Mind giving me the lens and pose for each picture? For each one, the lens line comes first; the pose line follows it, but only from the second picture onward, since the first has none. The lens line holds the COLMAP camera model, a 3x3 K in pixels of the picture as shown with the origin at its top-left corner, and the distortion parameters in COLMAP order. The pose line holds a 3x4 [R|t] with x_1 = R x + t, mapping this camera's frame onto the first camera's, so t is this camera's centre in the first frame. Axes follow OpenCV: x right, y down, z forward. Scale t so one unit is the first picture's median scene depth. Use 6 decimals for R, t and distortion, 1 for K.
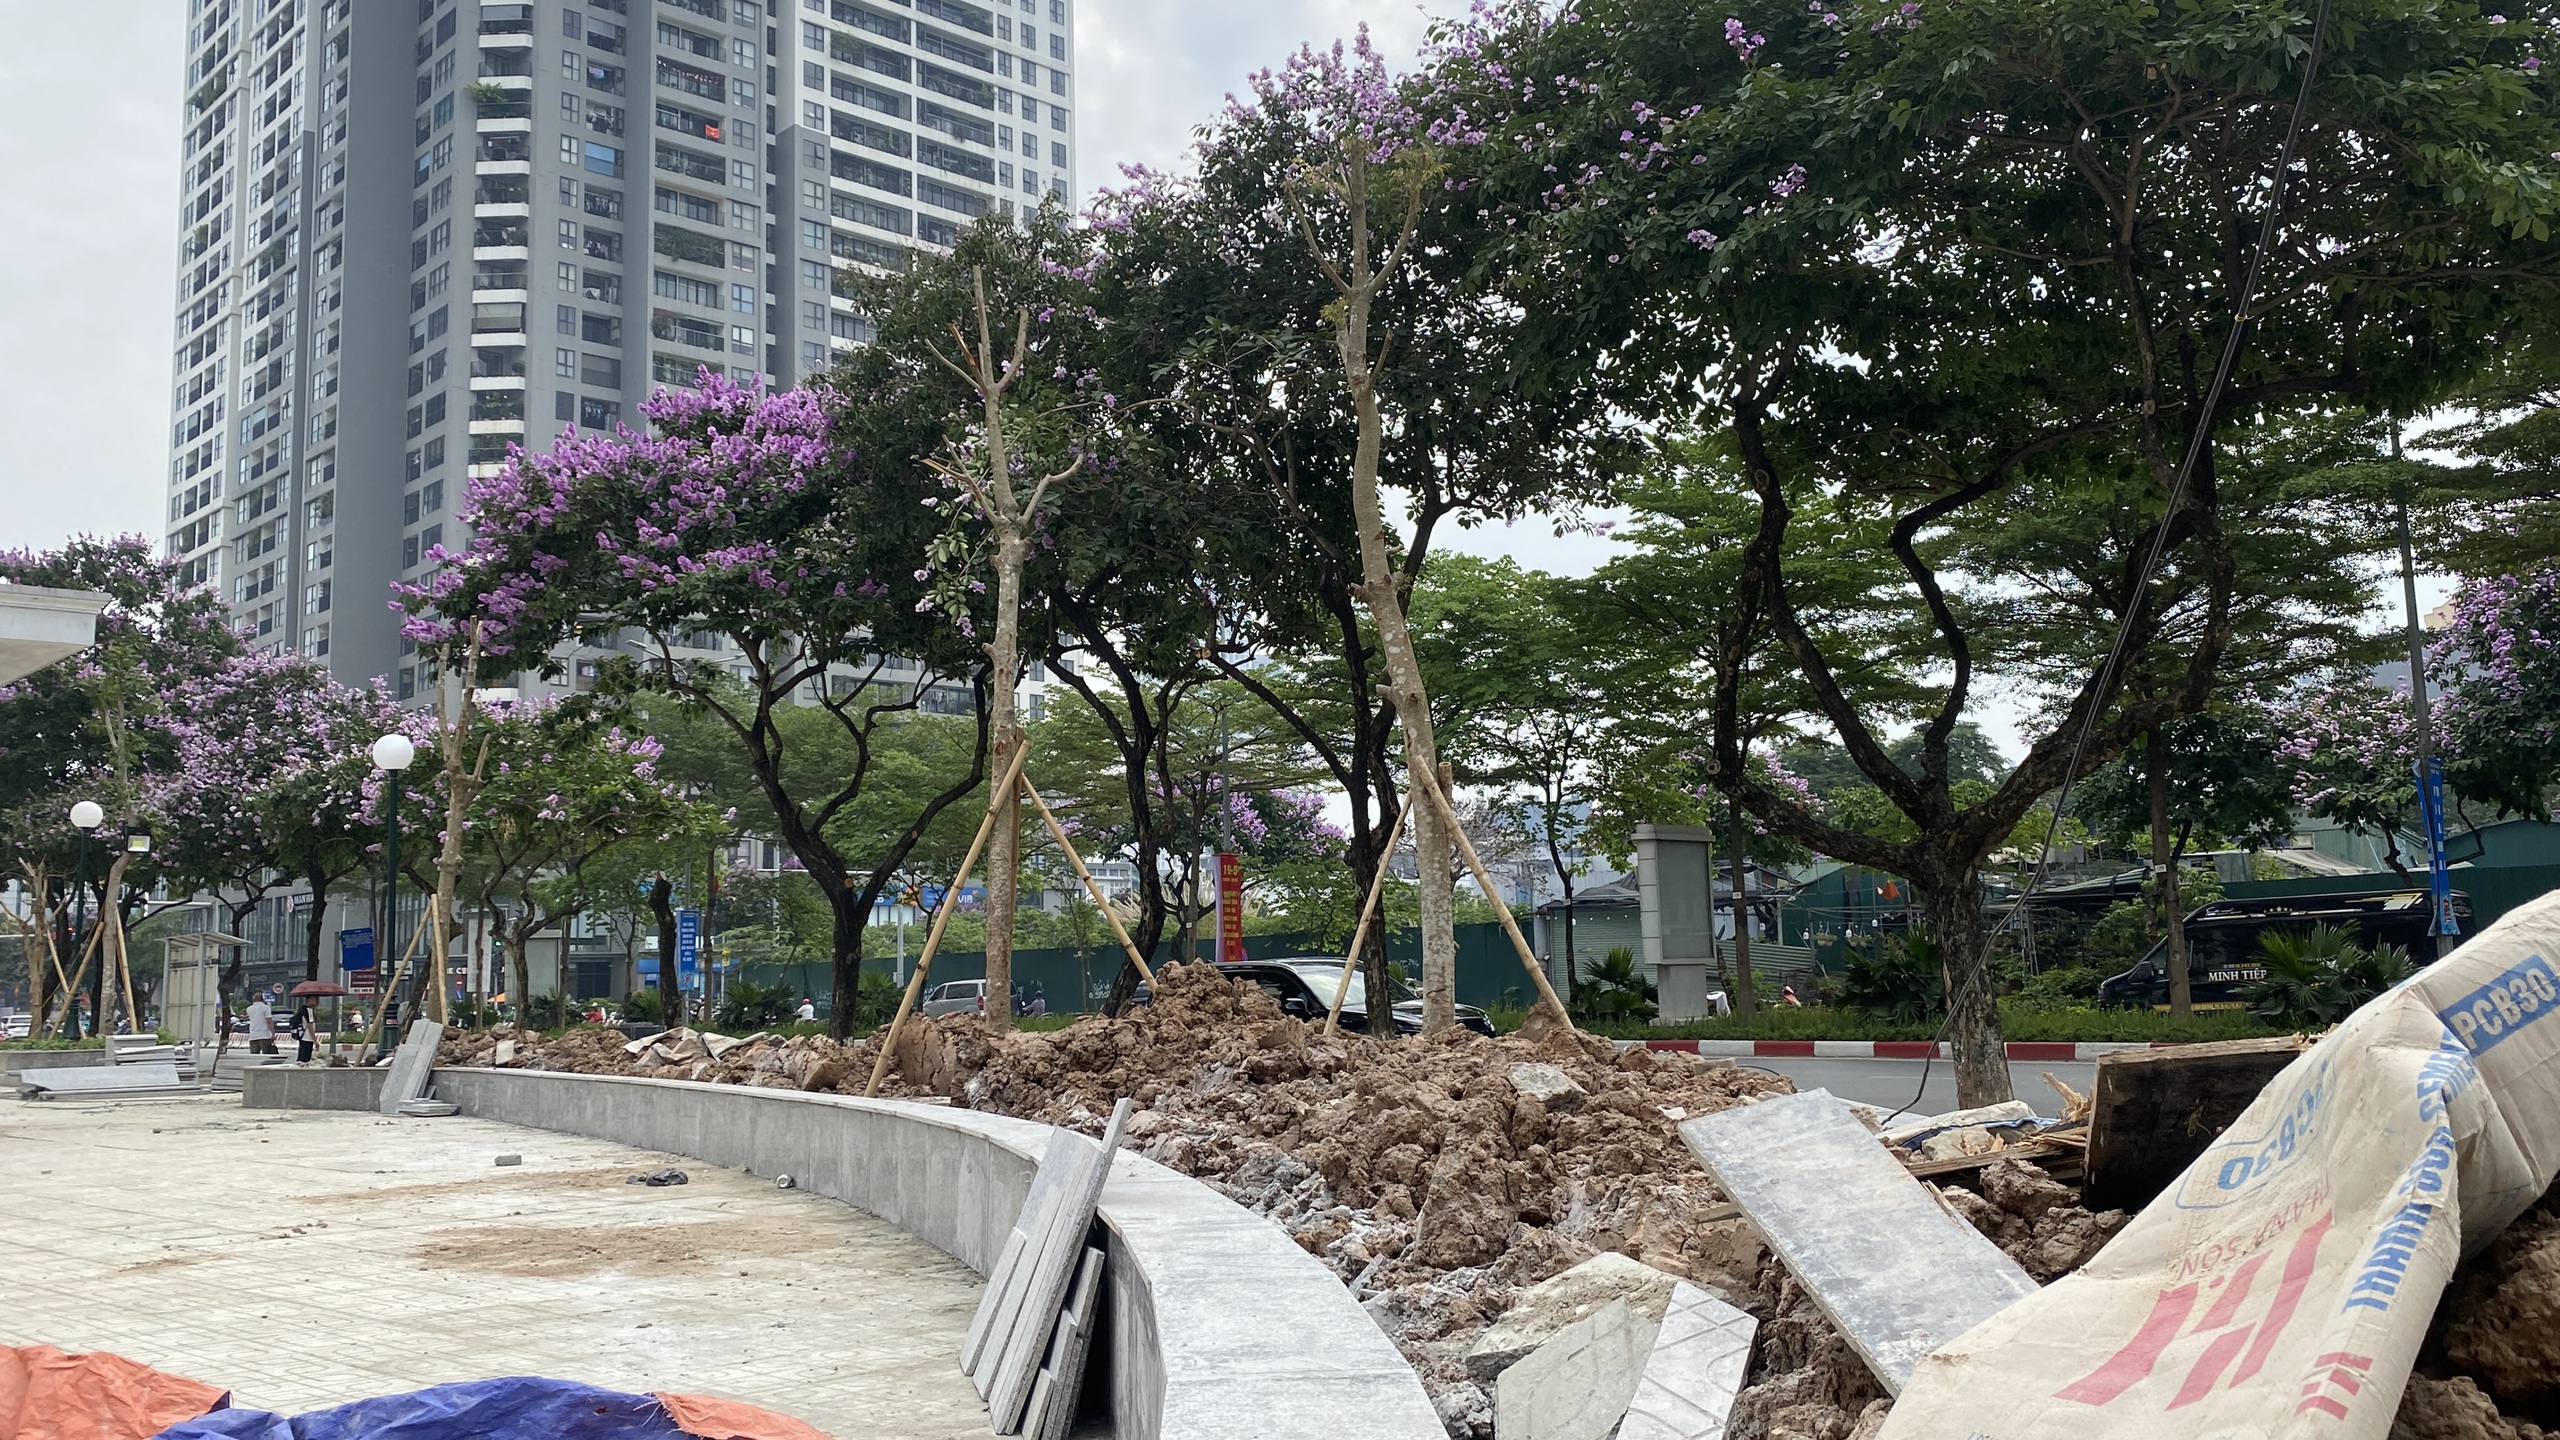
lens RADIAL K [[2123.0, 0, 1281.3], [0, 2123.0, 715.8], [0, 0, 1]] dist [-0.003769, 0.000640]
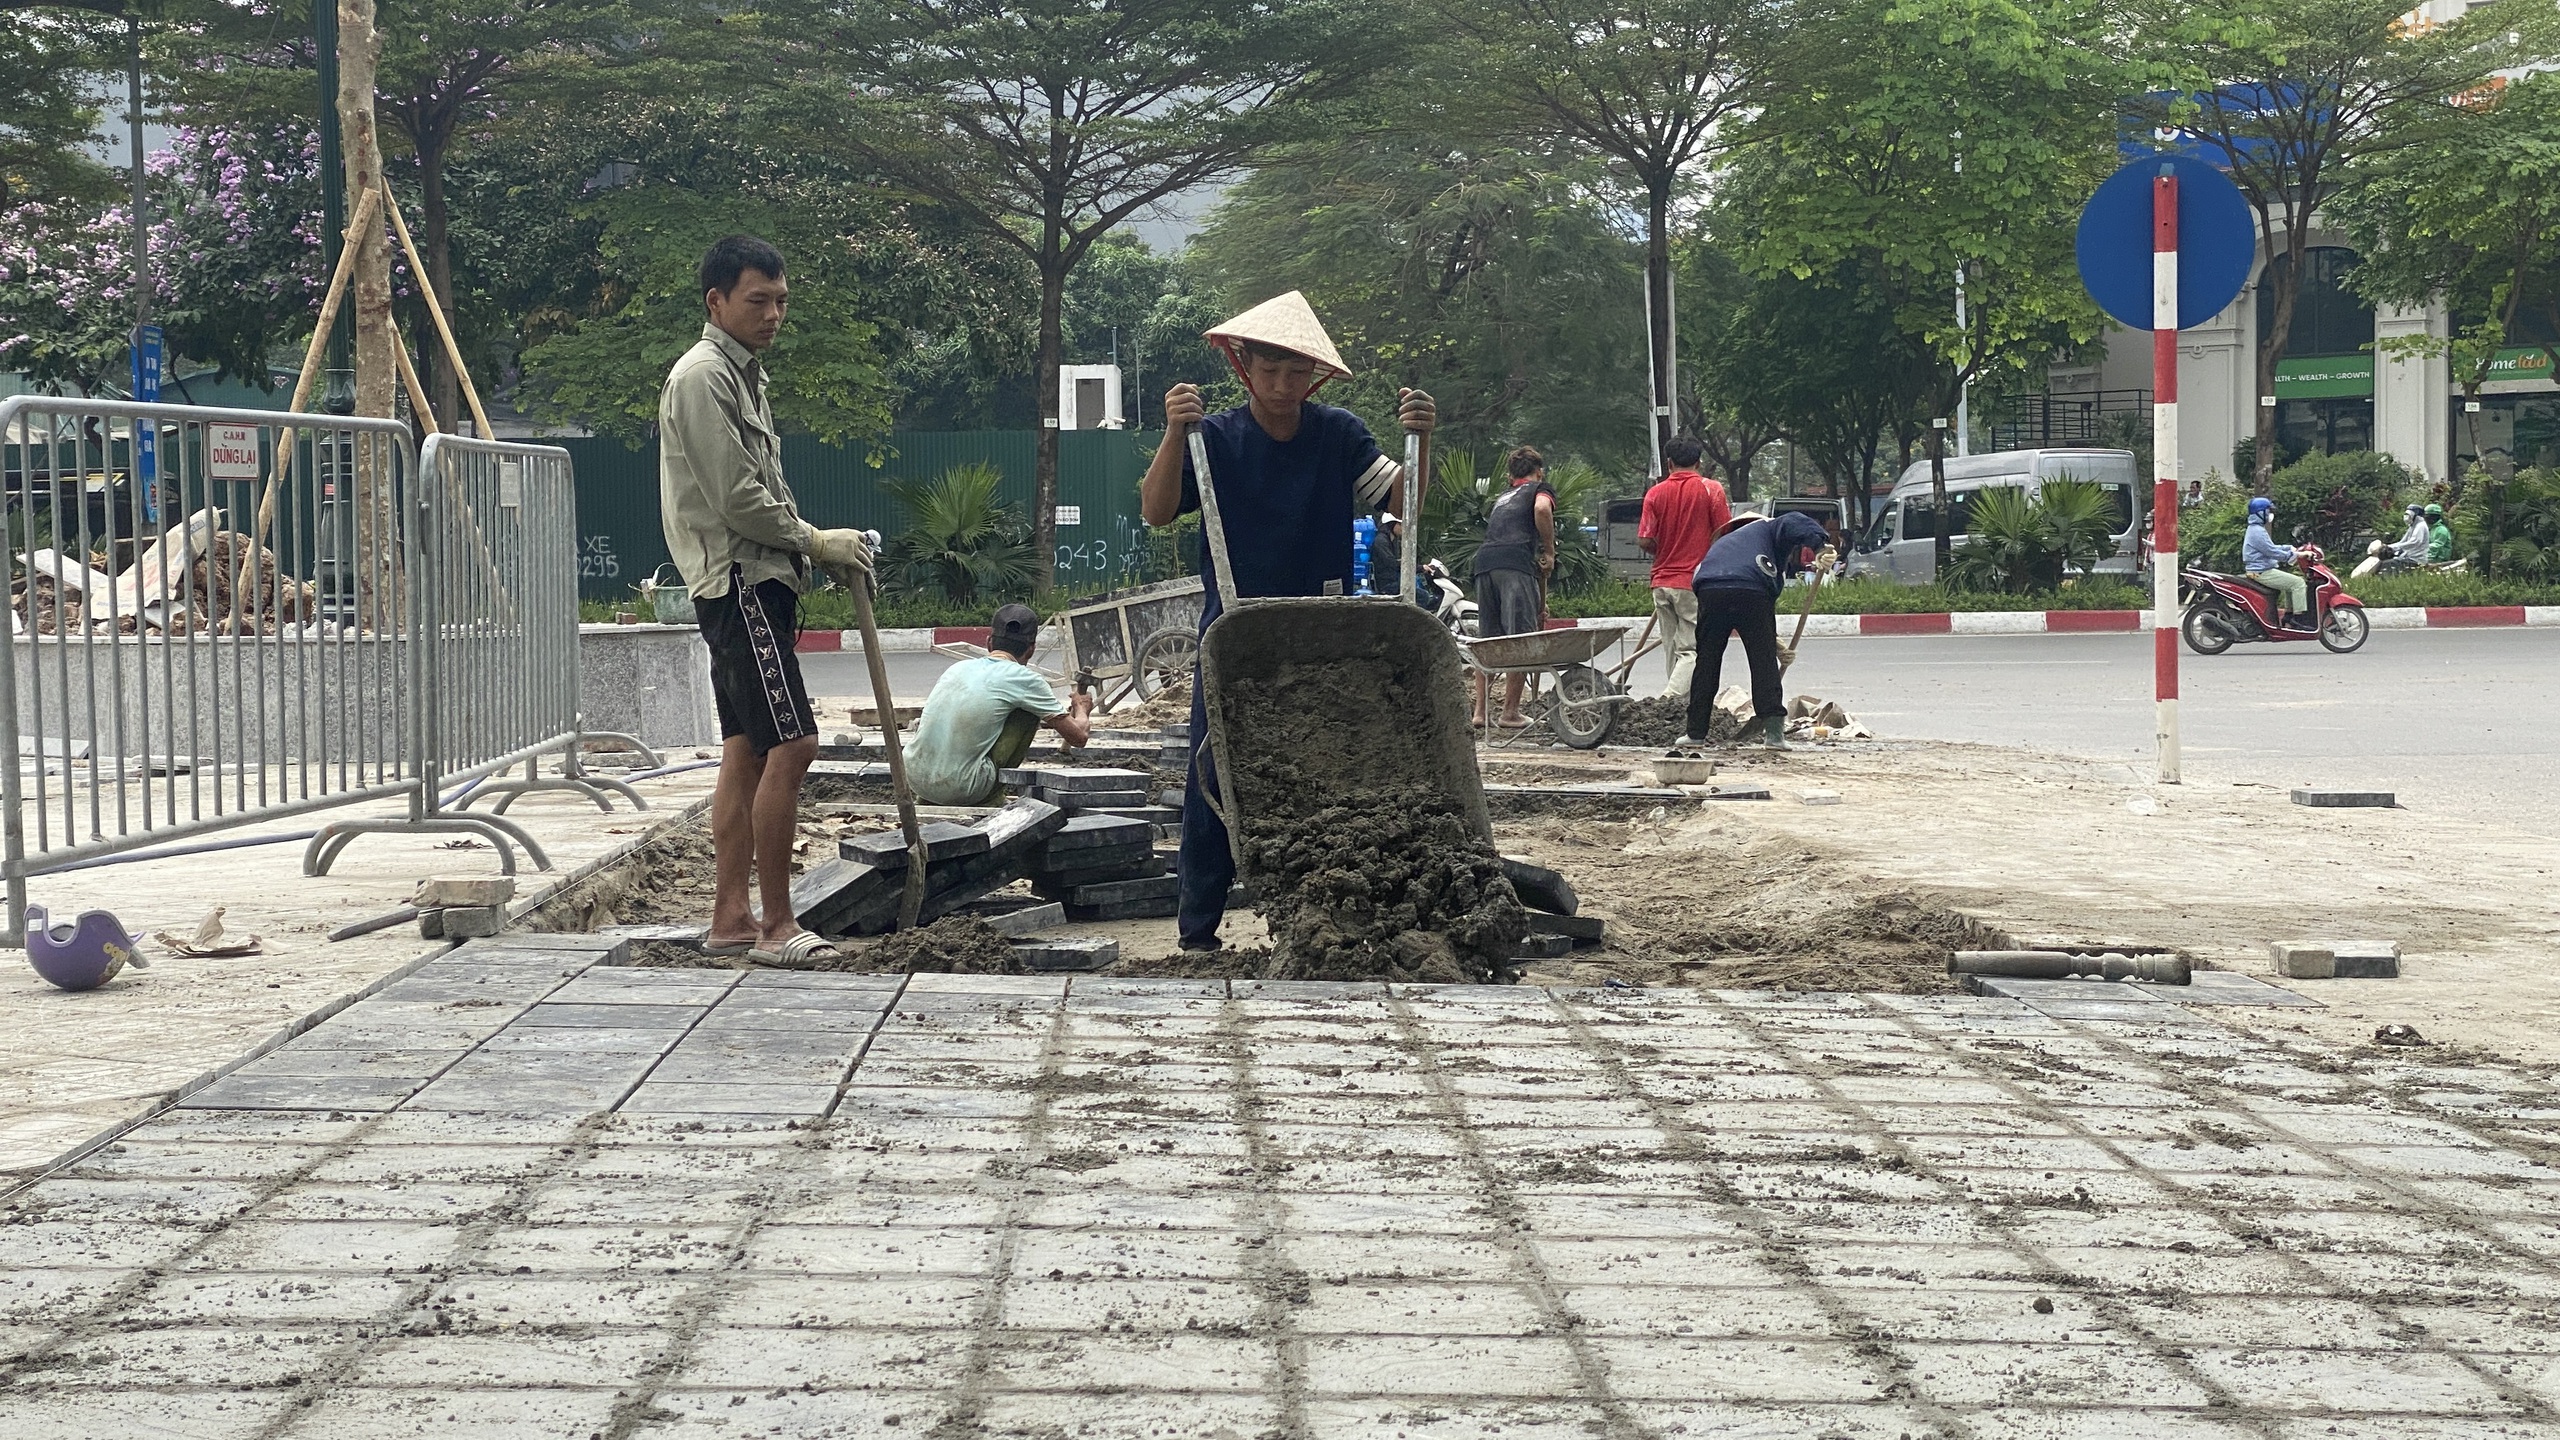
lens RADIAL K [[3926.0, 0, 1279.8], [0, 3926.0, 719.5], [0, 0, 1]] dist [0.007149, 0.000000]
pose [[0.707680, -0.019883, 0.706253, -0.213005], [-0.091200, 0.988671, 0.119218, -0.043543], [-0.700622, -0.148778, 0.697850, -0.372361]]
